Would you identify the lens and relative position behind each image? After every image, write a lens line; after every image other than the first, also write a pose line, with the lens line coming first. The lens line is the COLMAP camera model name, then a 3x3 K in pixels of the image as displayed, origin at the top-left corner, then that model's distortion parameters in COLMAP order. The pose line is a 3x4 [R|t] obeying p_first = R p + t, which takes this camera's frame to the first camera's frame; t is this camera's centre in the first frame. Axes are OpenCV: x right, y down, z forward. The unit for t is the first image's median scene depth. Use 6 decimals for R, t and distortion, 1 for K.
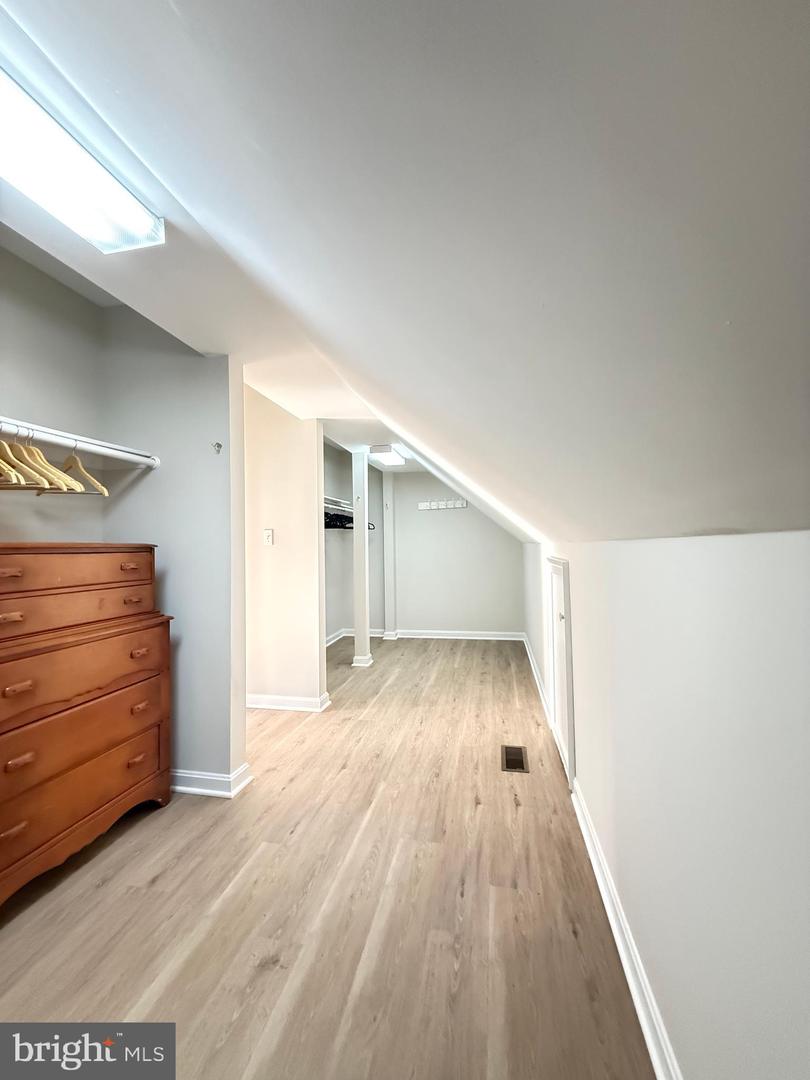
lens RADIAL K [[427.5, 0, 405.0], [0, 427.5, 540.0], [0, 0, 1]] dist [-0.006759, 0.000294]
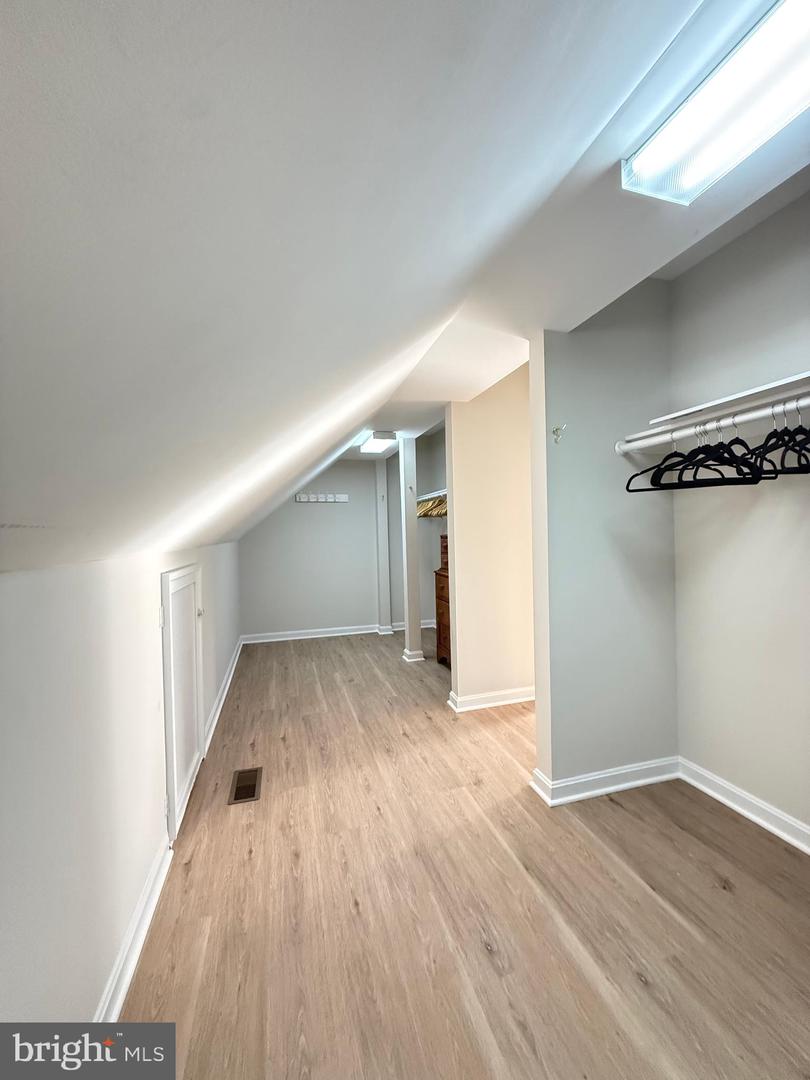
lens RADIAL K [[427.5, 0, 405.0], [0, 427.5, 540.0], [0, 0, 1]] dist [-0.006759, 0.000294]
pose [[-0.881220, 0.042489, -0.470794, 0.354438], [0.042442, 0.999041, 0.010722, -0.000777], [0.470798, -0.010532, -0.882178, 1.913788]]
